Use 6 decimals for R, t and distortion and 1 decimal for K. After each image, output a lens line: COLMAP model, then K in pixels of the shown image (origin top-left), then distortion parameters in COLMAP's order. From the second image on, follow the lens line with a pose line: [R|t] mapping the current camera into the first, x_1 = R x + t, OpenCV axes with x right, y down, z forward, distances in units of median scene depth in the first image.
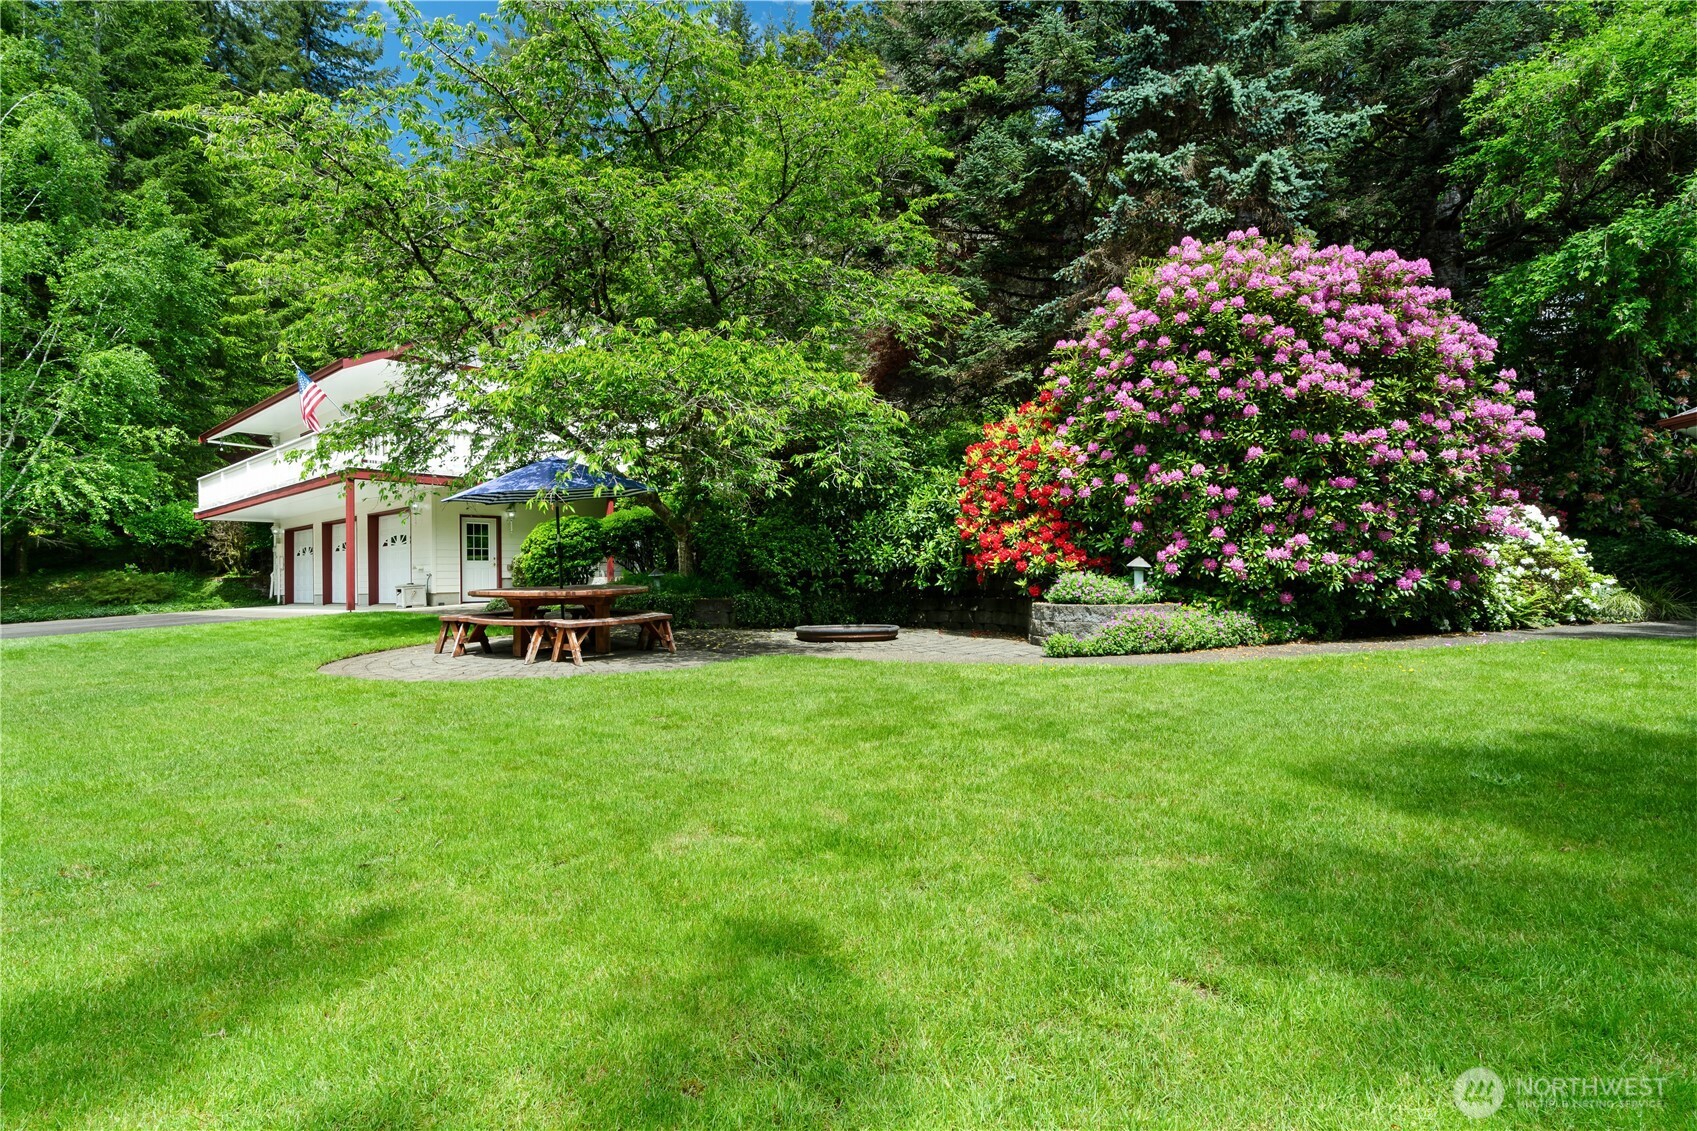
lens RADIAL K [[854.1, 0, 848.5], [0, 854.1, 565.5], [0, 0, 1]] dist [-0.004593, -0.001522]
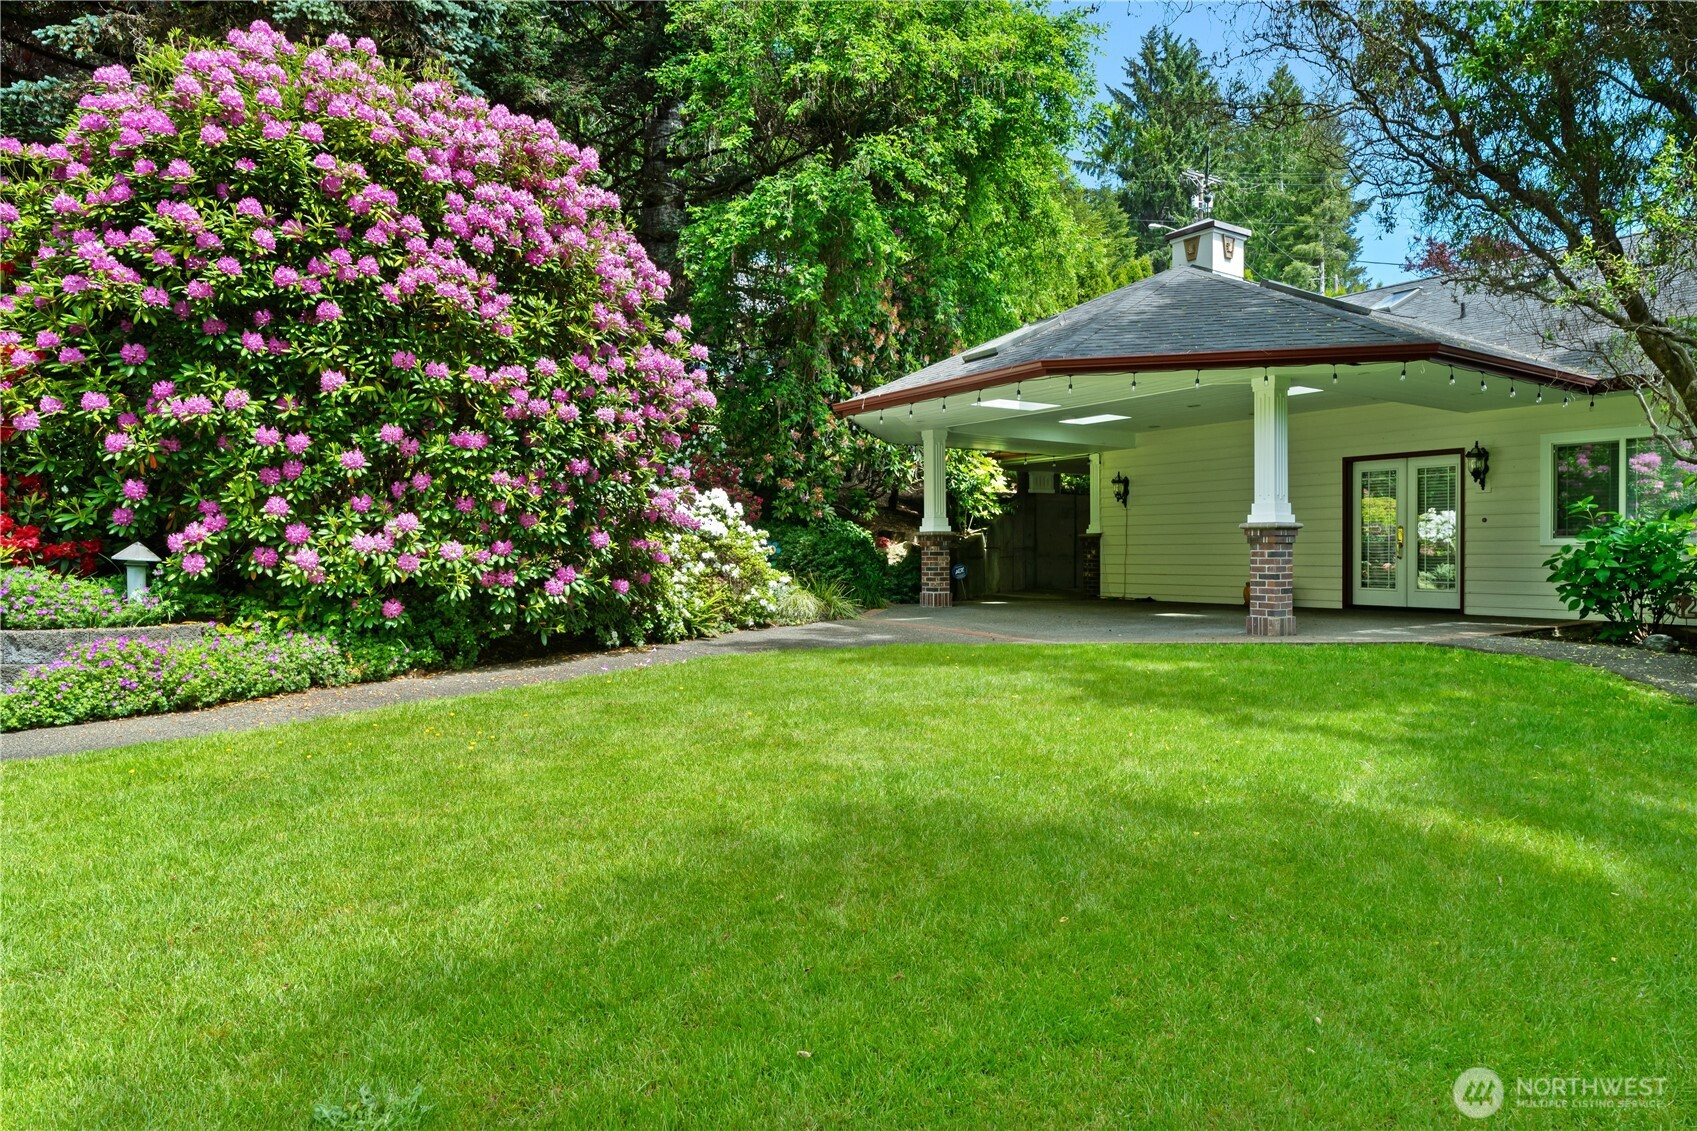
lens RADIAL K [[1025.3, 0, 848.5], [0, 1025.3, 565.5], [0, 0, 1]] dist [-0.000122, -0.001801]
pose [[0.736052, 0.002523, 0.676920, 0.240679], [-0.019370, 0.999662, 0.017336, -0.016858], [-0.676648, -0.025872, 0.735852, 0.184999]]
